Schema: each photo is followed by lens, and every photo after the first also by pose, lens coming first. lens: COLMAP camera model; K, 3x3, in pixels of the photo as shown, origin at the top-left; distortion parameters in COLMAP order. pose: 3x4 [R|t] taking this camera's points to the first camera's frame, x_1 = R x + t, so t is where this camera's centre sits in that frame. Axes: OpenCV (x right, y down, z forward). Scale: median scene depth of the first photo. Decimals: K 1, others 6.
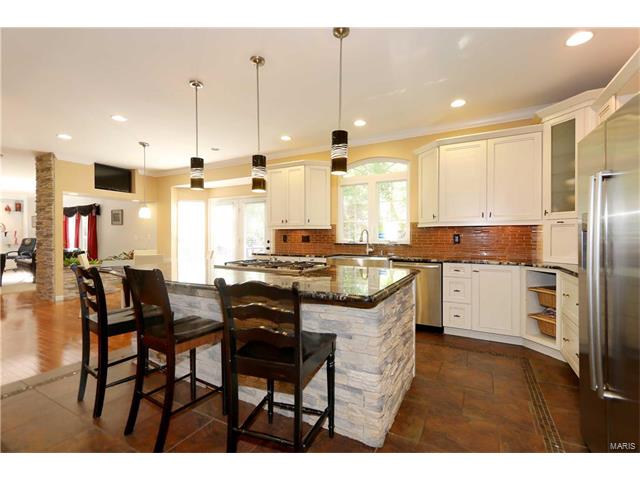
lens RADIAL K [[293.3, 0, 330.0], [0, 293.3, 231.3], [0, 0, 1]] dist [0.008112, -0.001917]
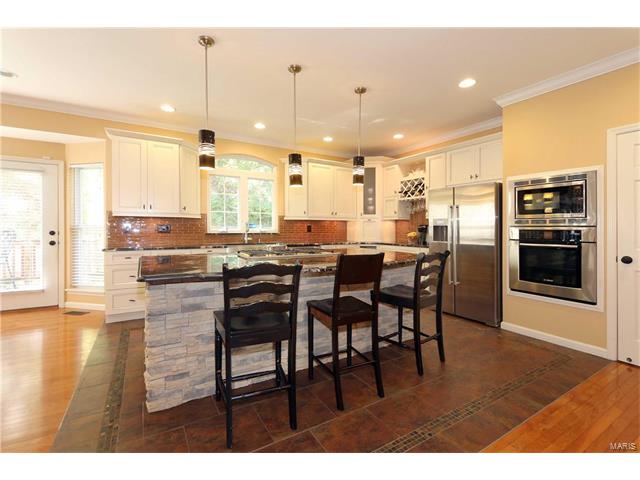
lens RADIAL K [[293.3, 0, 319.3], [0, 293.3, 227.8], [0, 0, 1]] dist [0.008112, -0.001917]
pose [[0.510014, 0.002836, 0.860161, -0.659609], [-0.022636, 0.999693, 0.010125, 0.004730], [-0.859868, -0.024634, 0.509921, 0.196324]]
